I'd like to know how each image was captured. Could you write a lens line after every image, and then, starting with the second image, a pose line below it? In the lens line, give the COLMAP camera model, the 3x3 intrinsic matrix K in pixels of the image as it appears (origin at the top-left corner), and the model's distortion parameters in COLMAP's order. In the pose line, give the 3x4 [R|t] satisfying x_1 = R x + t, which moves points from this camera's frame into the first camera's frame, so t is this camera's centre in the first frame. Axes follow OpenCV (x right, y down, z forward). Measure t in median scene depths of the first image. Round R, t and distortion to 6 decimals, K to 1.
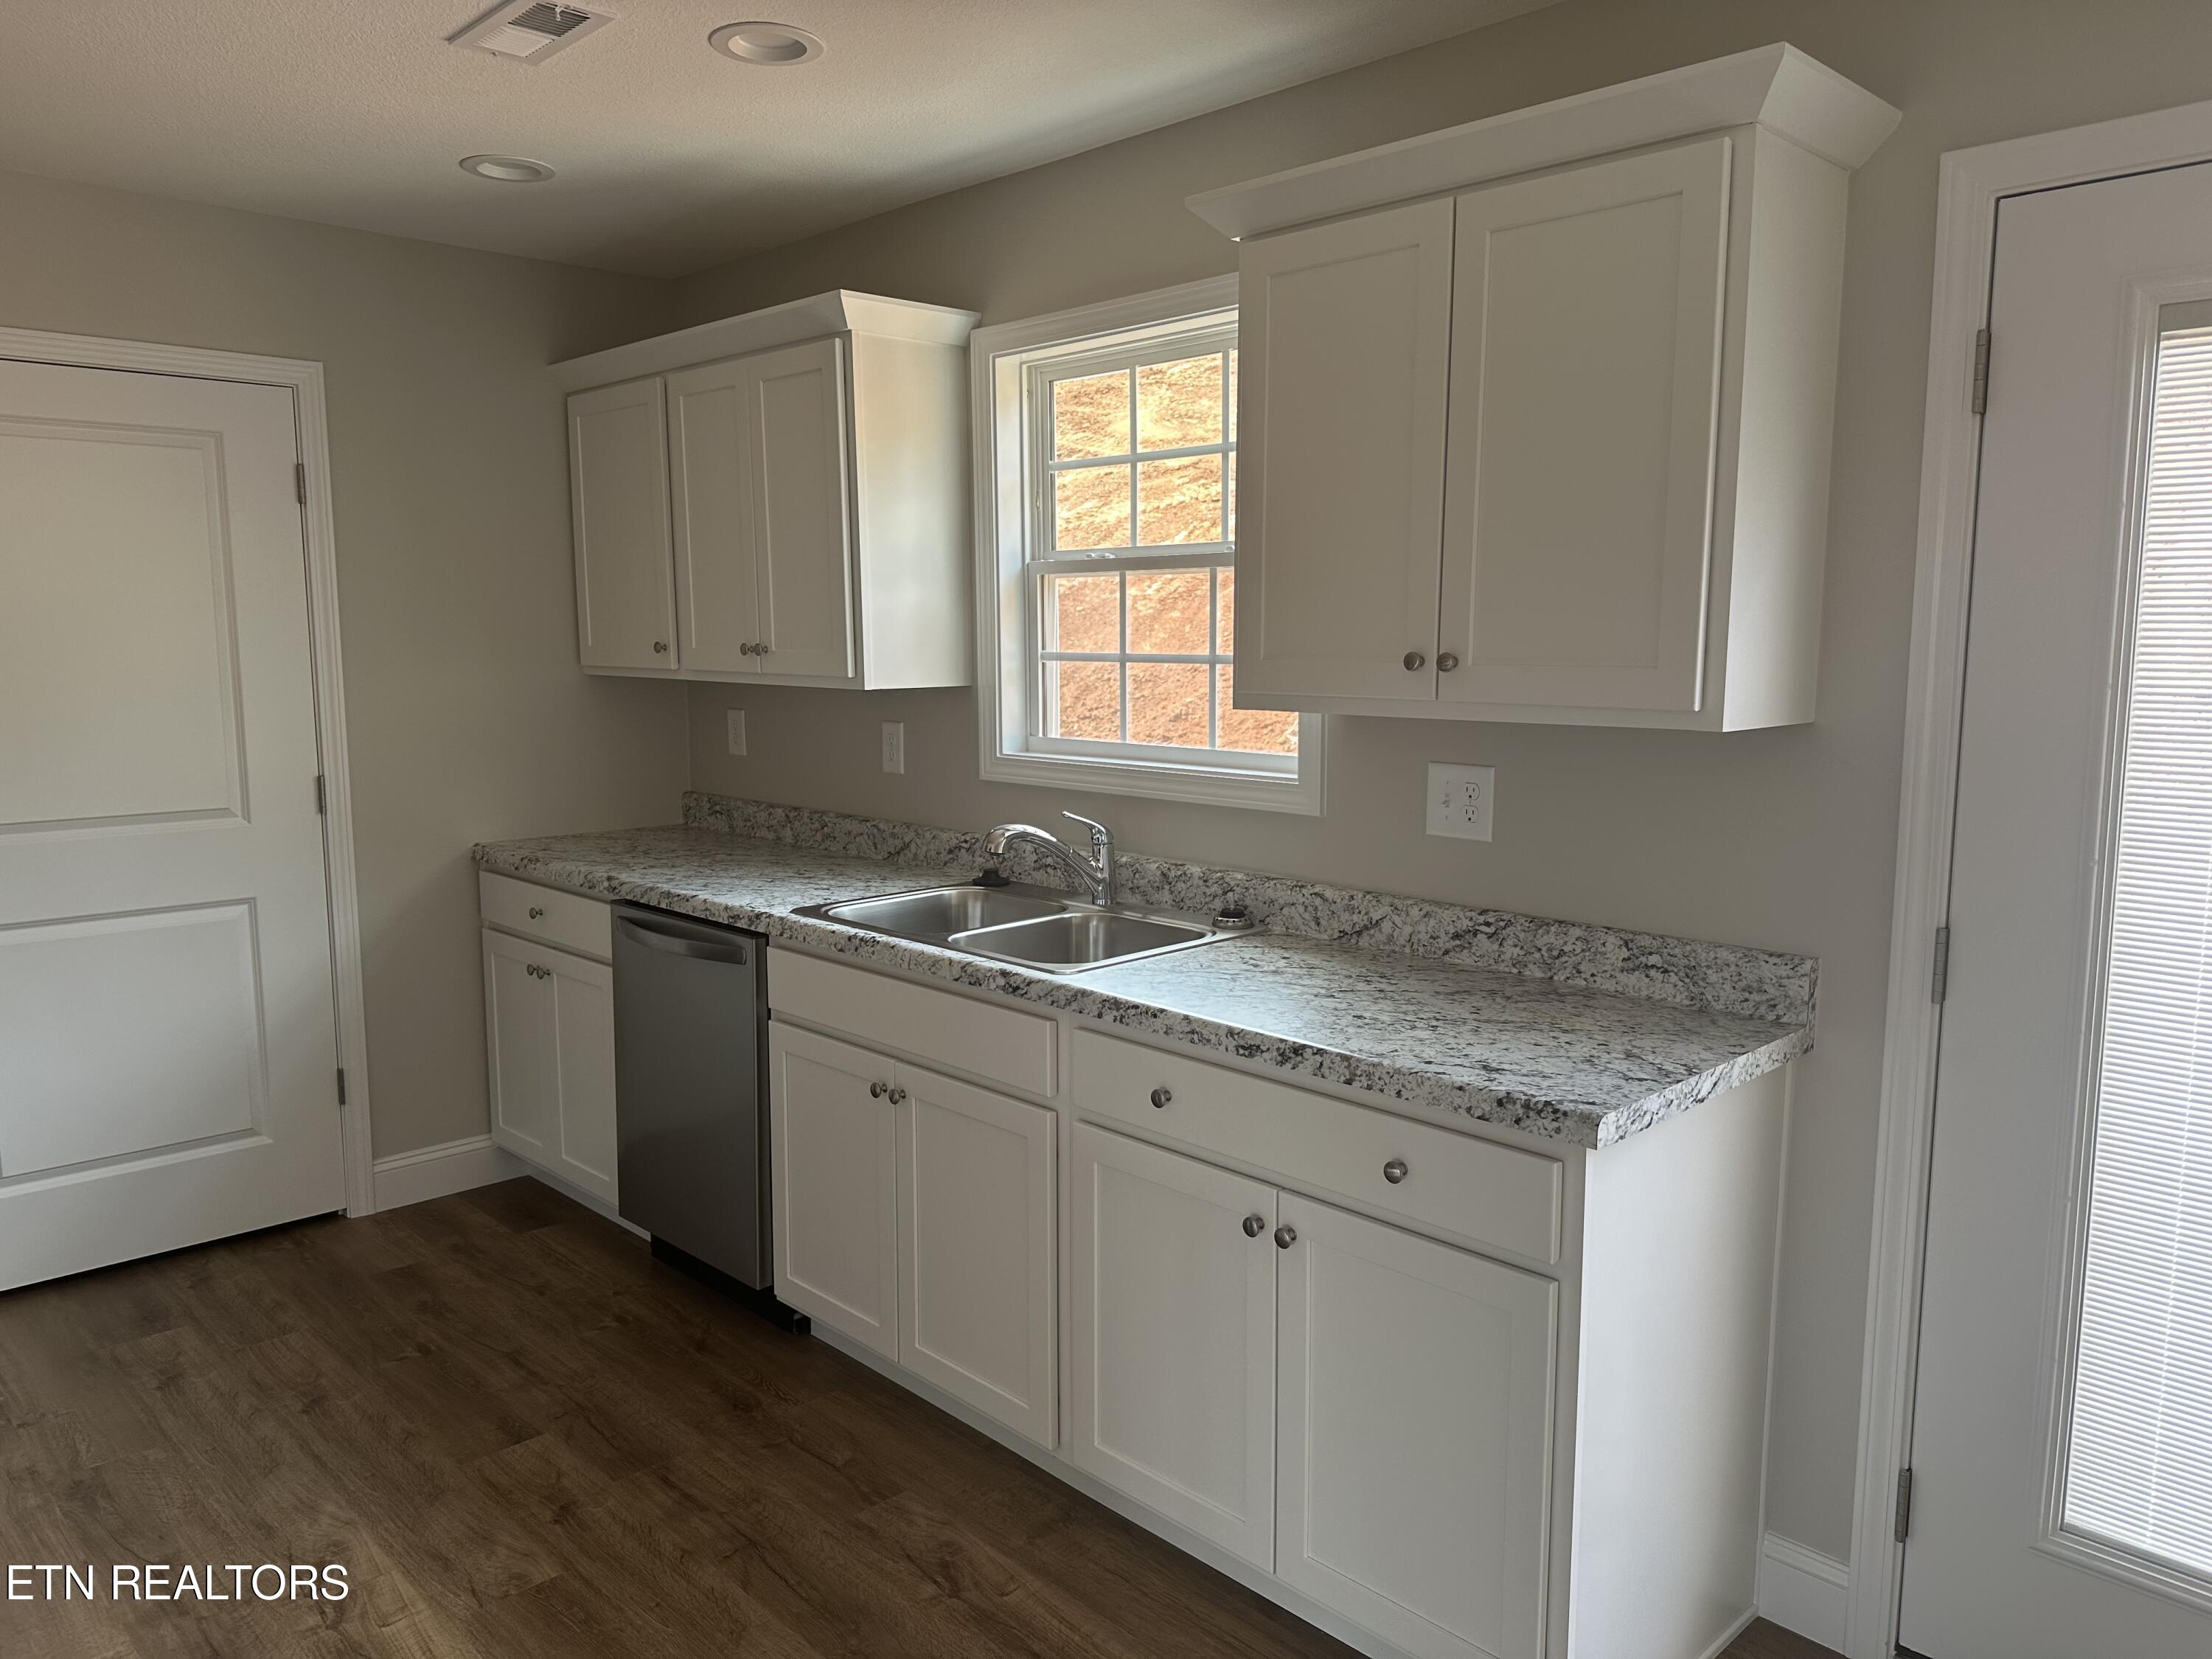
lens RADIAL K [[1540.9, 0, 1106.0], [0, 1540.9, 829.5], [0, 0, 1]] dist [0.146328, -0.172370]
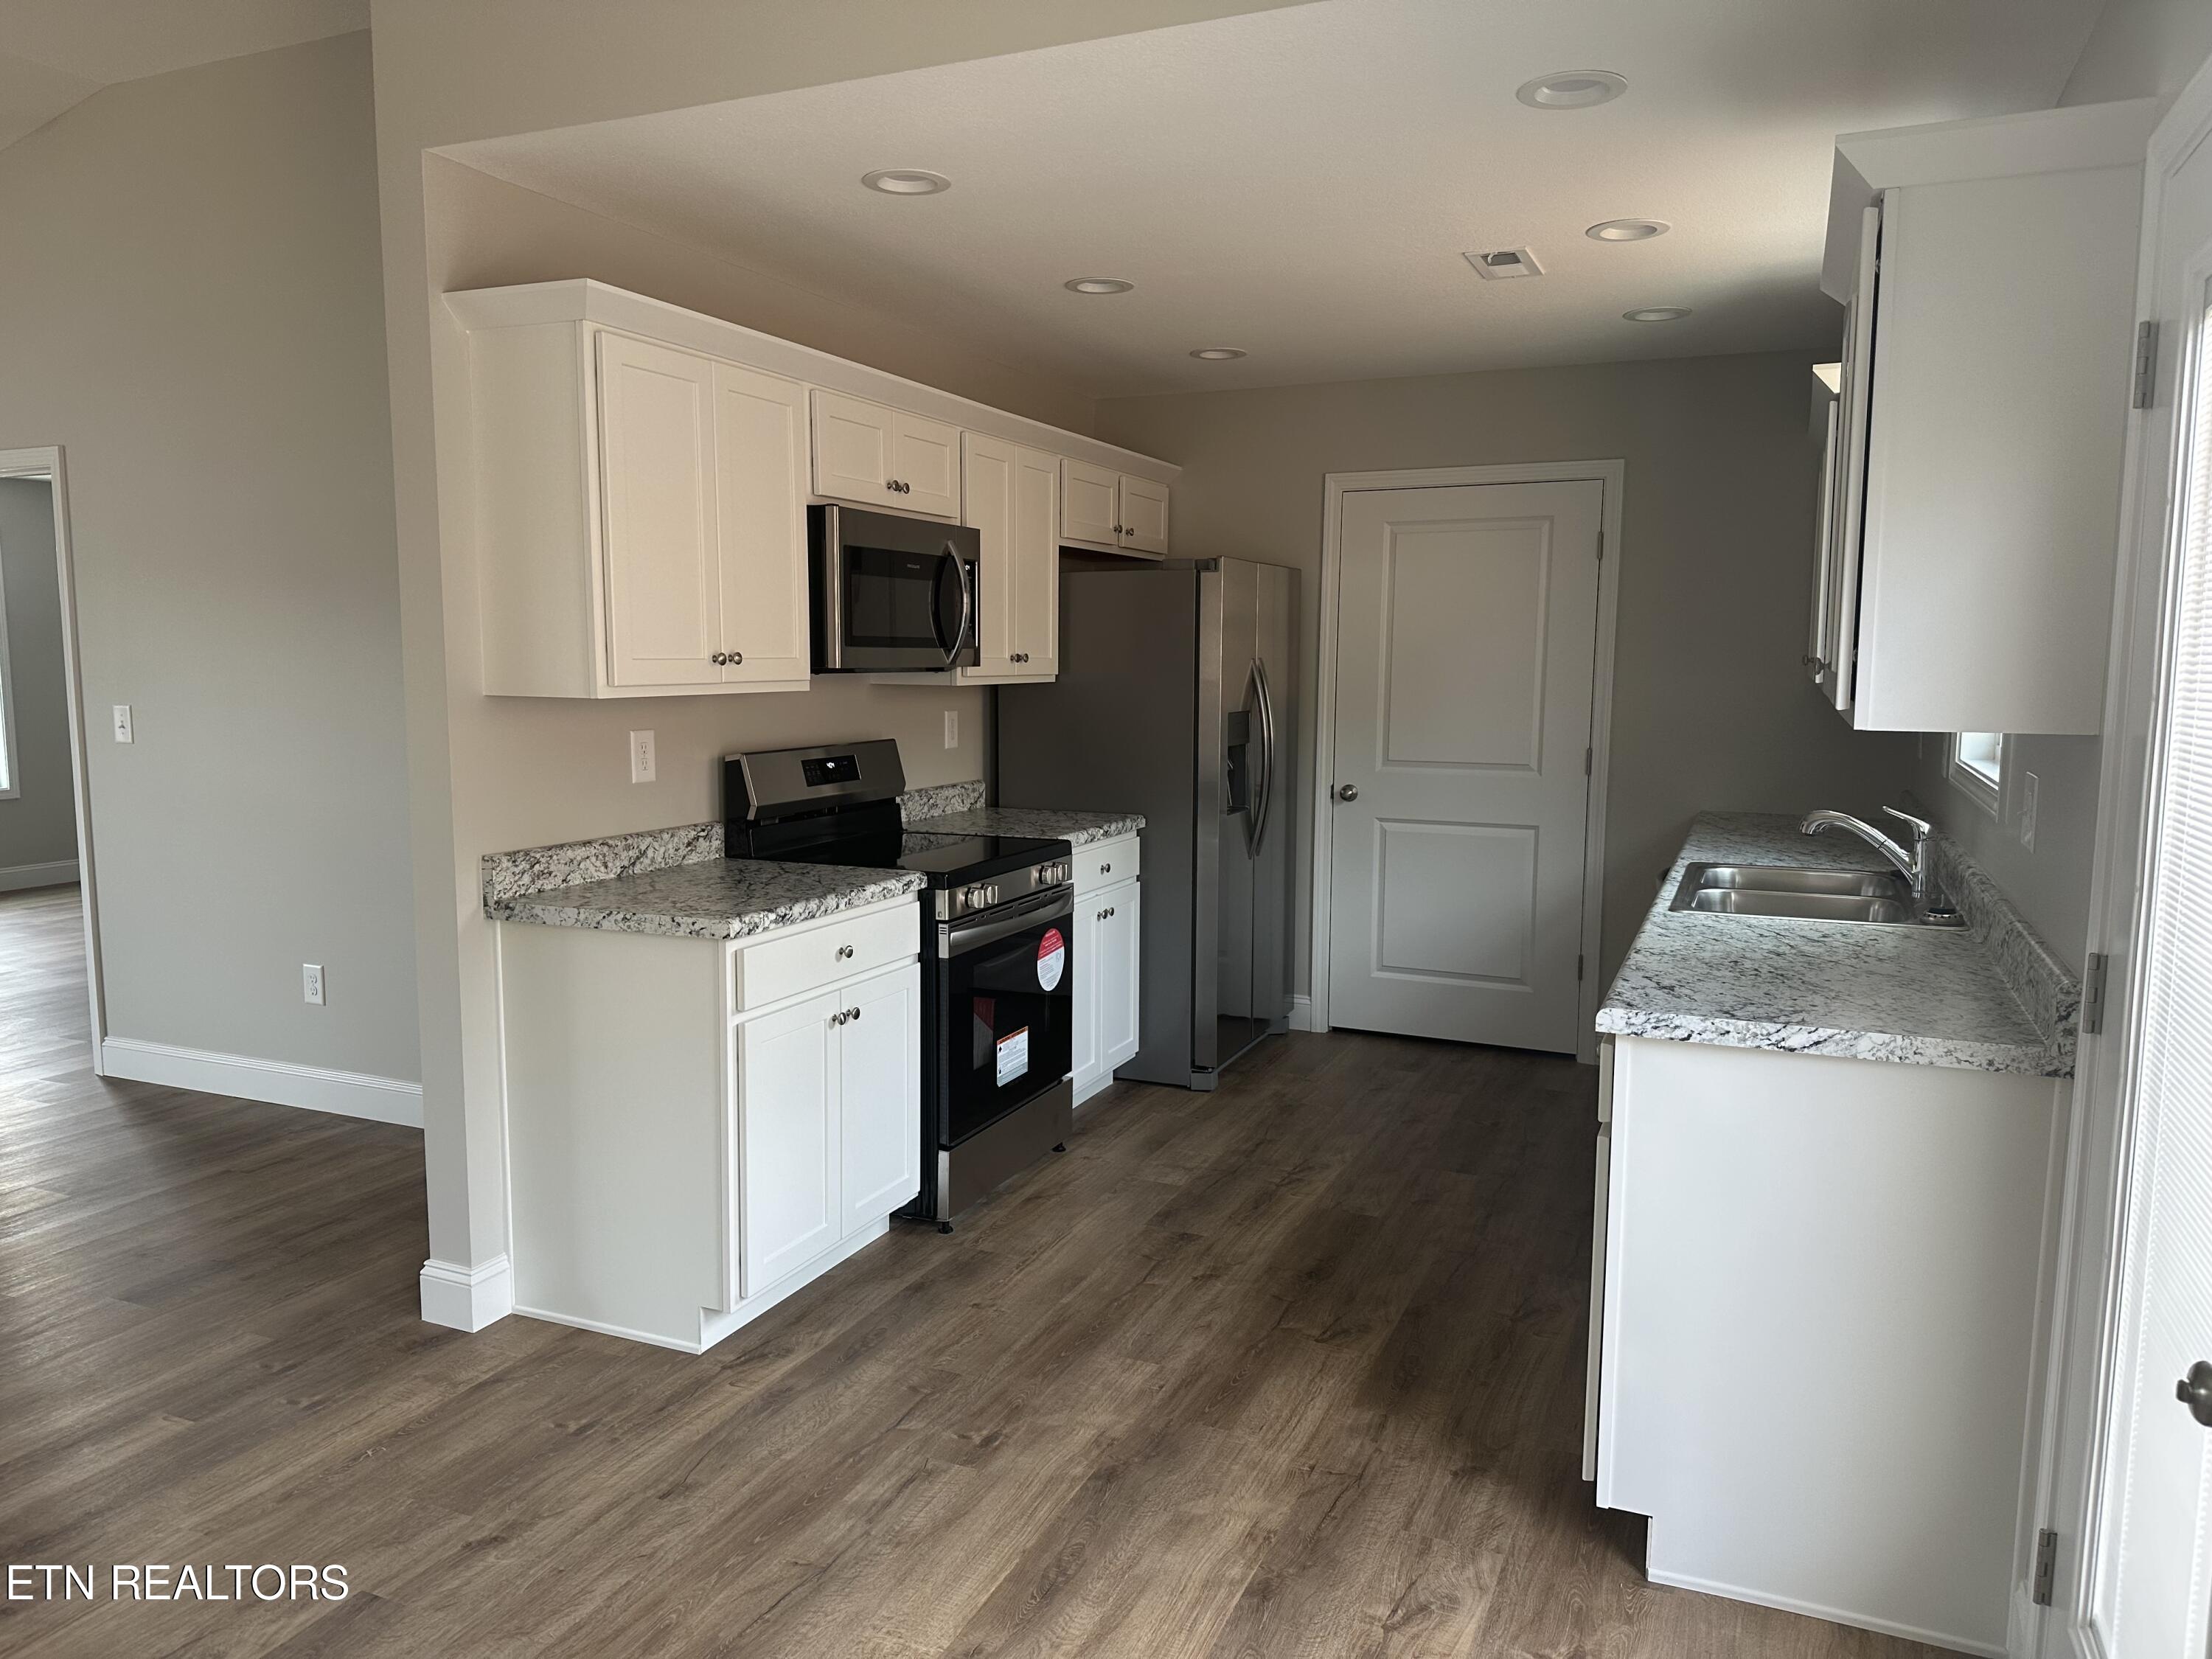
lens RADIAL K [[1540.9, 0, 1106.0], [0, 1540.9, 829.5], [0, 0, 1]] dist [0.146328, -0.172370]
pose [[0.400587, 0.112119, -0.909373, 0.705627], [-0.124155, 0.989973, 0.067365, -0.002185], [0.907808, 0.085918, 0.410490, 0.031989]]
